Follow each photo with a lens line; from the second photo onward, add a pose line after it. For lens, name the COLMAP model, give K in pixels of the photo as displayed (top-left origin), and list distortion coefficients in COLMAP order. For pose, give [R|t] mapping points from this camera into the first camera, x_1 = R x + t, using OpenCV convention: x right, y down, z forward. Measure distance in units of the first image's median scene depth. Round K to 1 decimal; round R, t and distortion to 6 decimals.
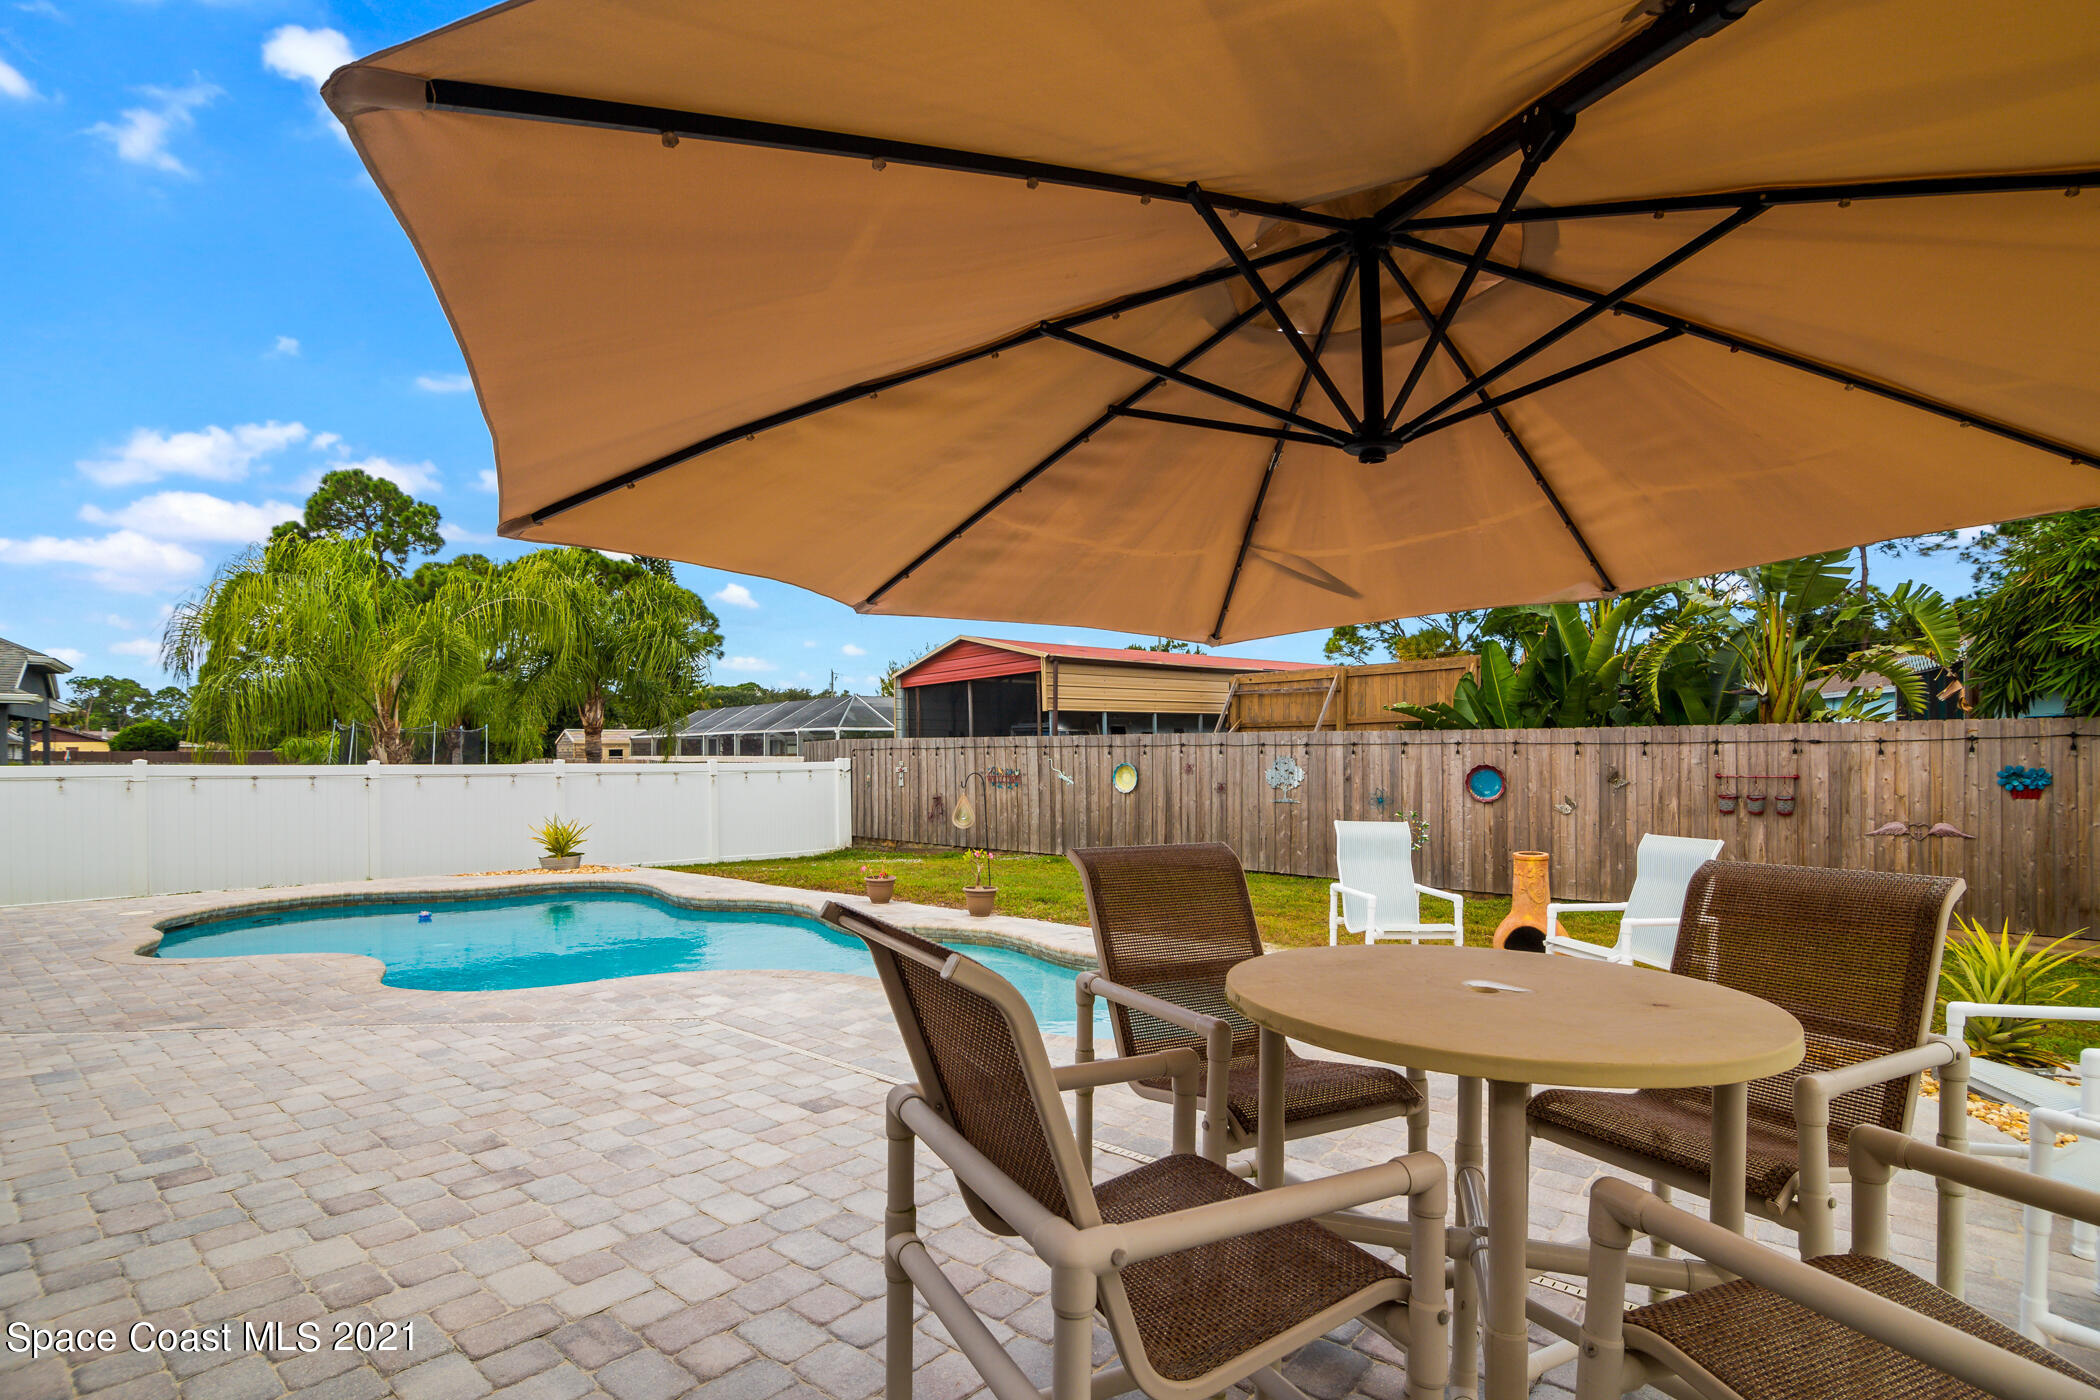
lens RADIAL K [[976.0, 0, 1083.3], [0, 976.0, 739.1], [0, 0, 1]] dist [-0.008848, -0.003034]
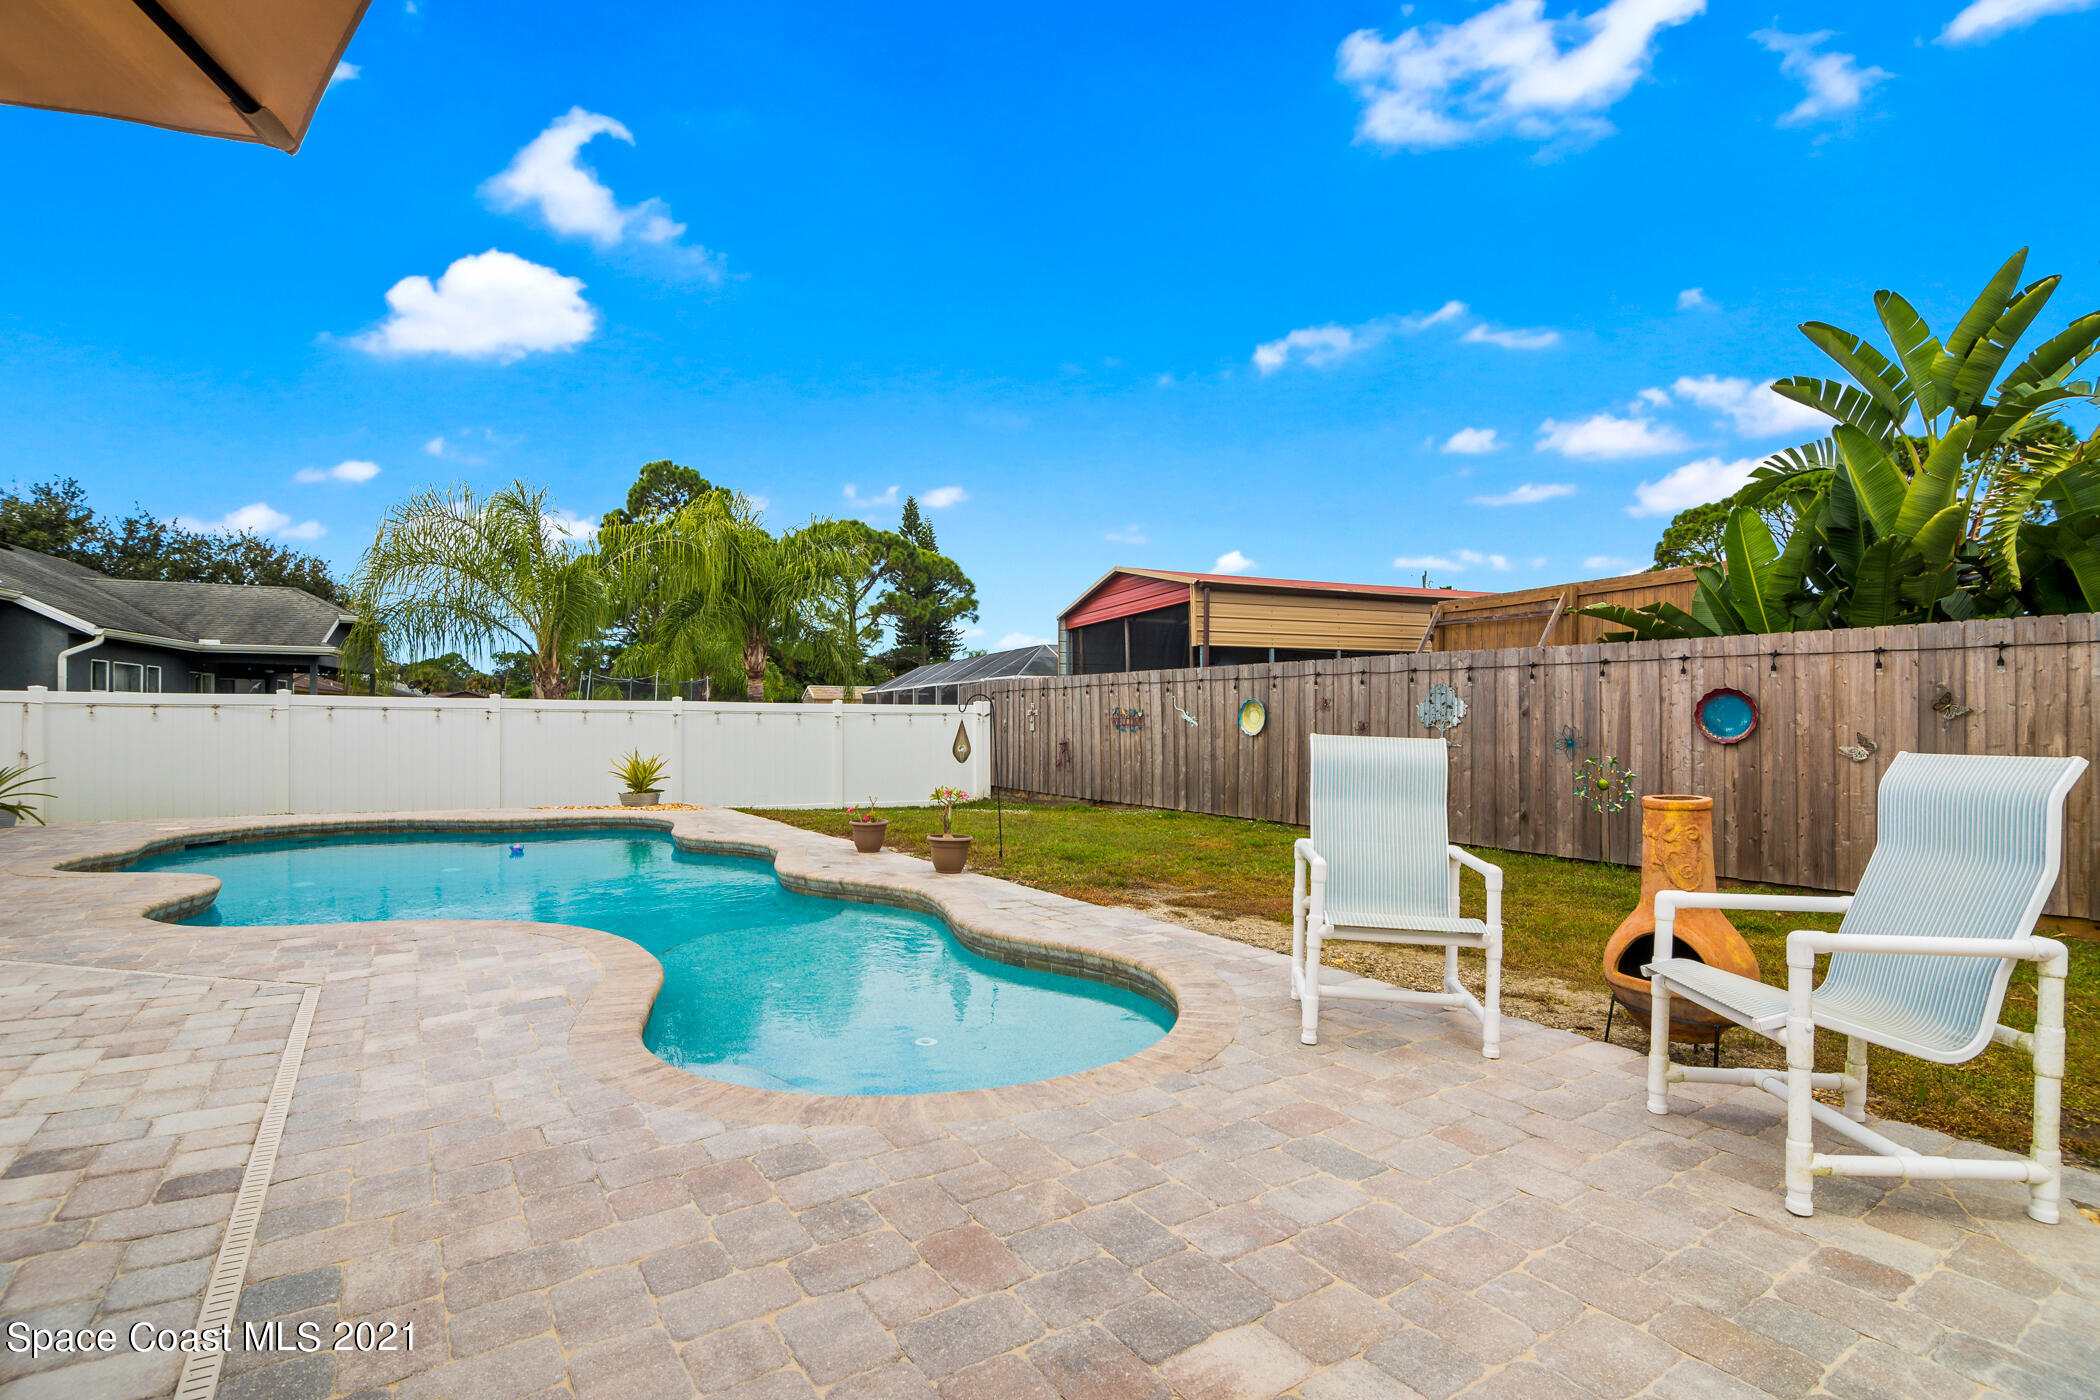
lens RADIAL K [[976.0, 0, 1084.0], [0, 976.0, 696.4], [0, 0, 1]] dist [-0.008848, -0.003034]
pose [[0.960692, -0.000916, -0.277614, 0.136325], [-0.001900, 0.999949, -0.009872, 0.031276], [0.277609, 0.010011, 0.960642, 0.182213]]
